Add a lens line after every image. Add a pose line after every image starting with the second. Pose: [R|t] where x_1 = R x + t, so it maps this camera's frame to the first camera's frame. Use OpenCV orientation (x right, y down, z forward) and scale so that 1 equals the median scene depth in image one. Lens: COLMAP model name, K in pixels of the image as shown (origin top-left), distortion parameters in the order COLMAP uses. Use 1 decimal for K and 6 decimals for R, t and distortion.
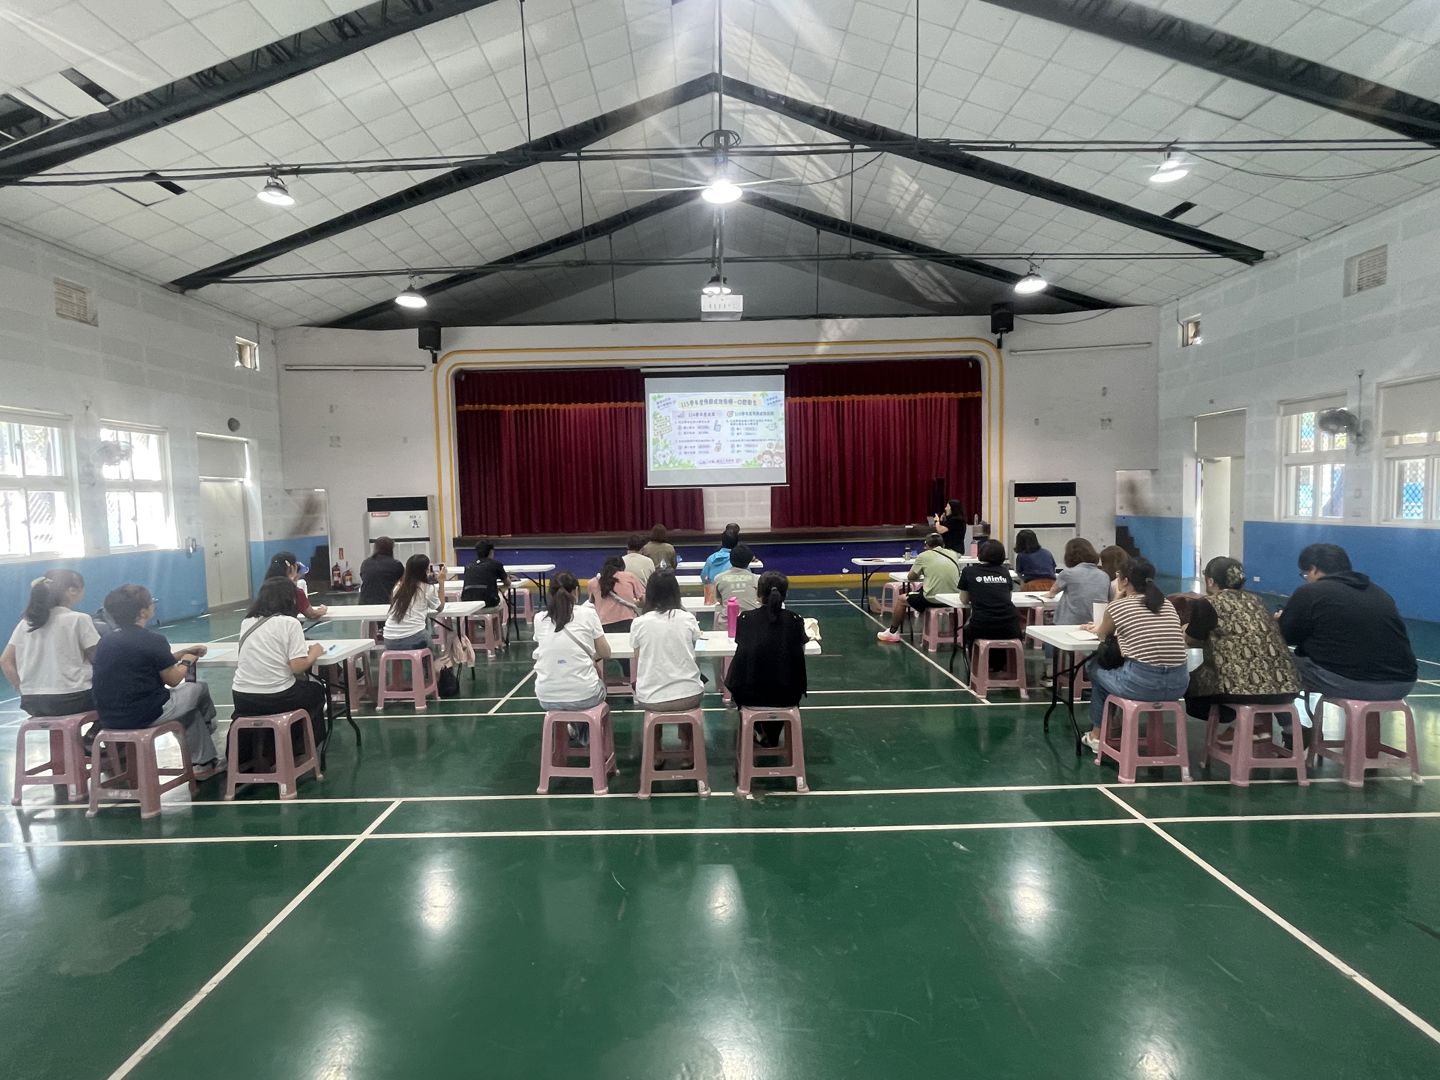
lens RADIAL K [[716.8, 0, 717.3], [0, 716.8, 541.5], [0, 0, 1]] dist [0.003274, -0.000214]
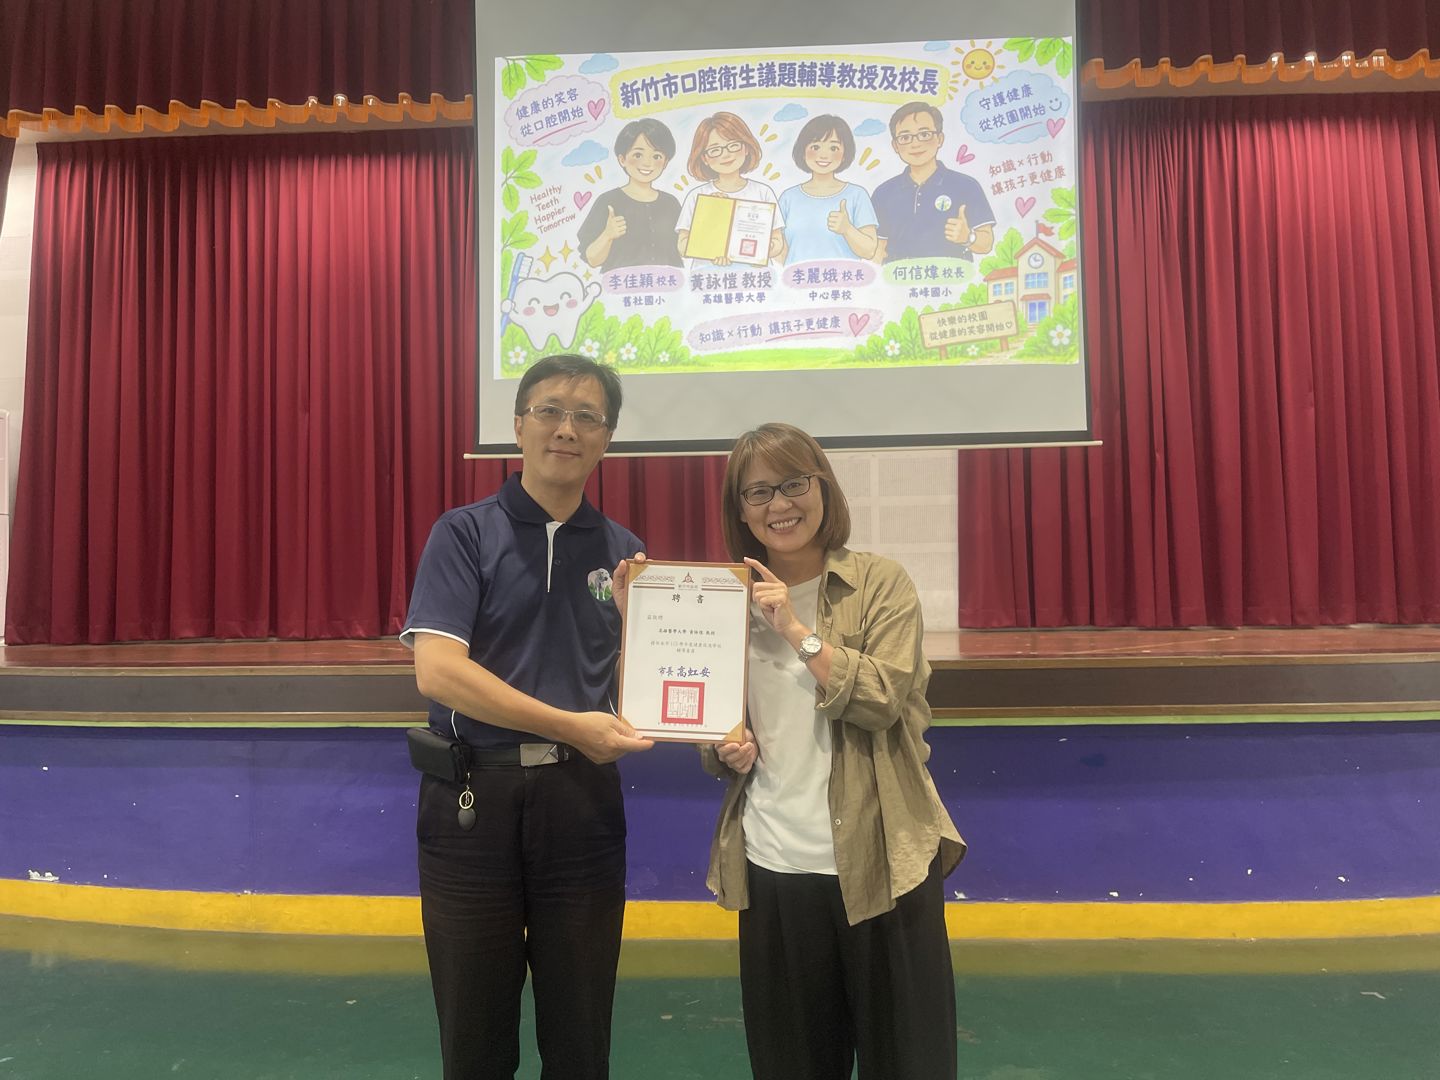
lens RADIAL K [[1069.0, 0, 723.0], [0, 1069.0, 544.8], [0, 0, 1]] dist [0.043511, -0.037240]
pose [[0.999030, 0.009094, -0.043075, -0.001749], [-0.013058, 0.995611, -0.092669, -0.014775], [0.042043, 0.093142, 0.994765, 0.672175]]
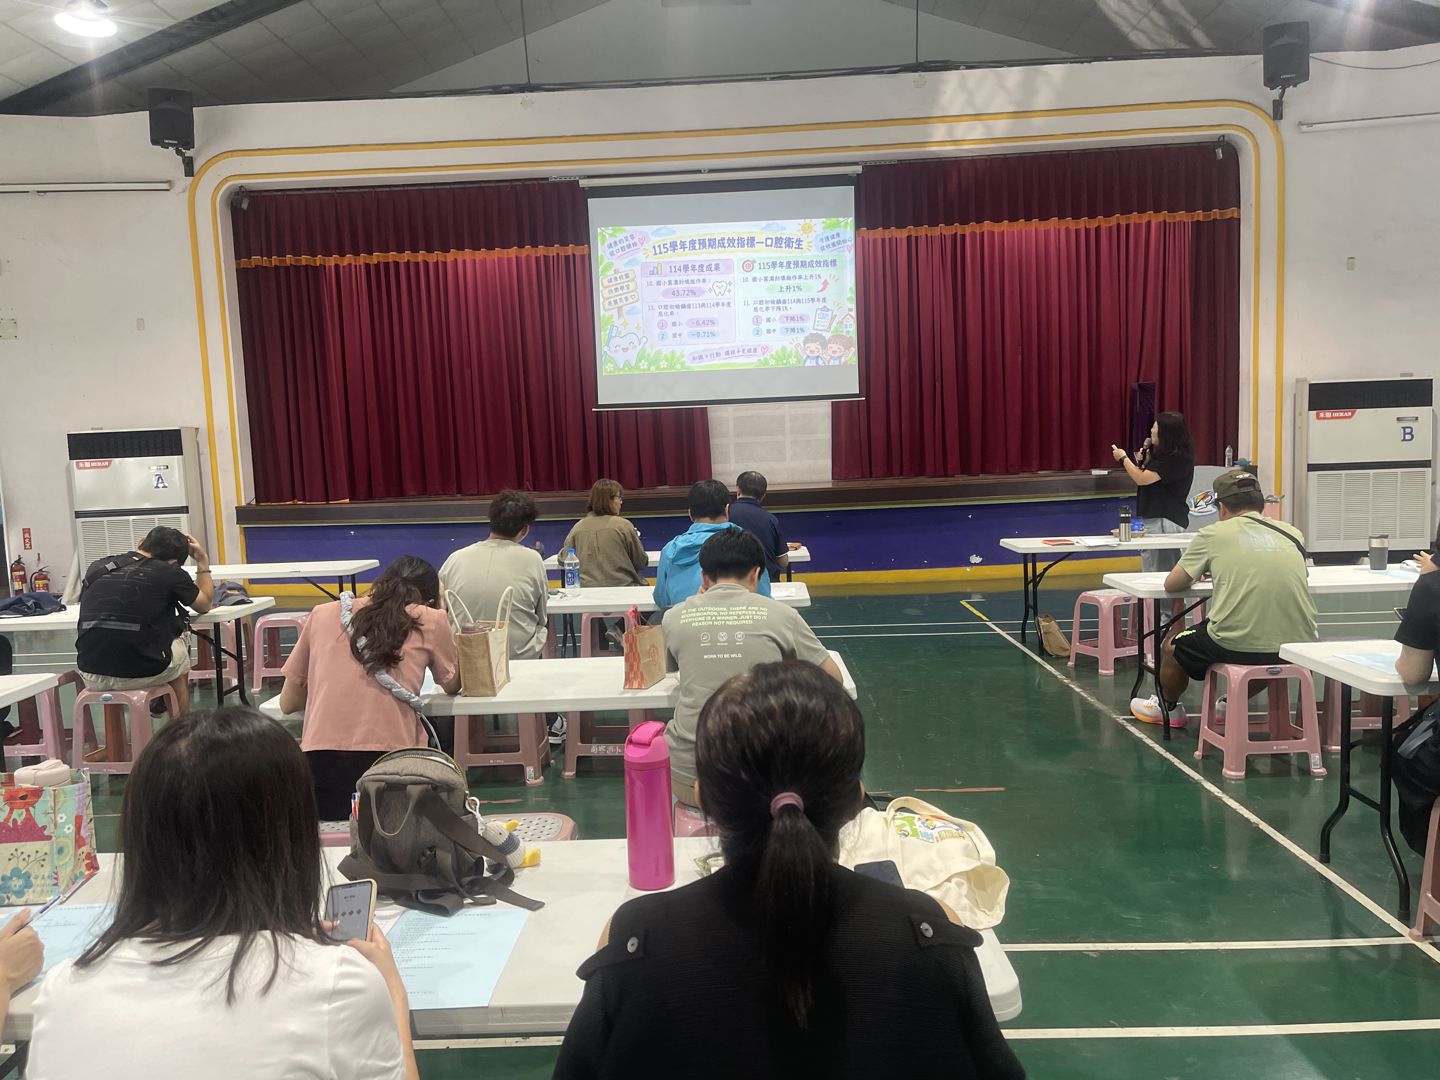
lens RADIAL K [[1069.0, 0, 729.8], [0, 1069.0, 541.3], [0, 0, 1]] dist [0.043511, -0.037240]
pose [[0.999548, -0.013382, -0.026928, 0.020800], [0.014214, 0.999420, 0.030949, 0.001274], [0.026498, -0.031318, 0.999158, 0.207890]]
